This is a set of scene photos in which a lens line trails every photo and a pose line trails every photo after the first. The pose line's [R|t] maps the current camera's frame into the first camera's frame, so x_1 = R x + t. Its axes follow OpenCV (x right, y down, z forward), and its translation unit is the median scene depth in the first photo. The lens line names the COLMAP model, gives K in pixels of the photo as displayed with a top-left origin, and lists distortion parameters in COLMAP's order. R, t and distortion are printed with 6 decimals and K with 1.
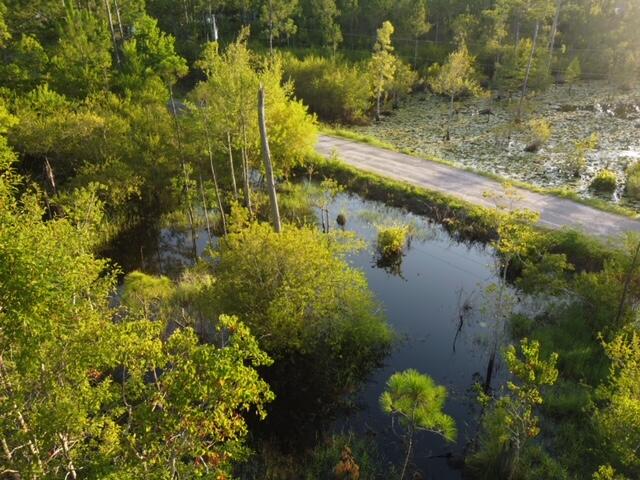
lens RADIAL K [[485.8, 0, 320.0], [0, 485.8, 240.0], [0, 0, 1]] dist [0.000298, -0.003158]
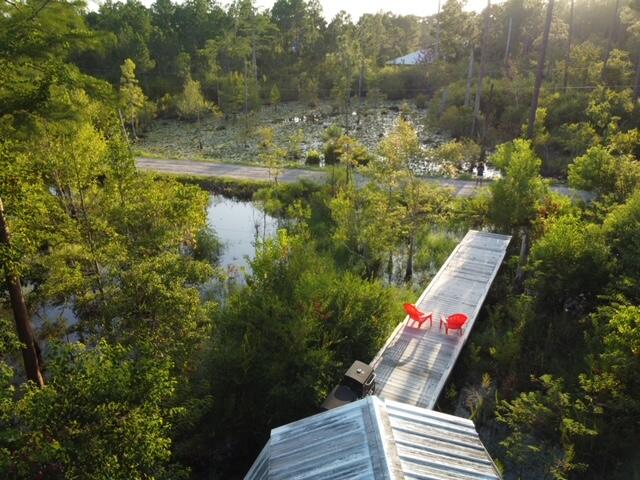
lens RADIAL K [[485.8, 0, 320.0], [0, 485.8, 240.0], [0, 0, 1]] dist [0.000298, -0.003158]
pose [[0.848829, -0.194449, 0.491609, -0.128001], [0.226646, 0.973958, -0.006099, 0.092198], [-0.477621, 0.116598, 0.870795, -0.202213]]
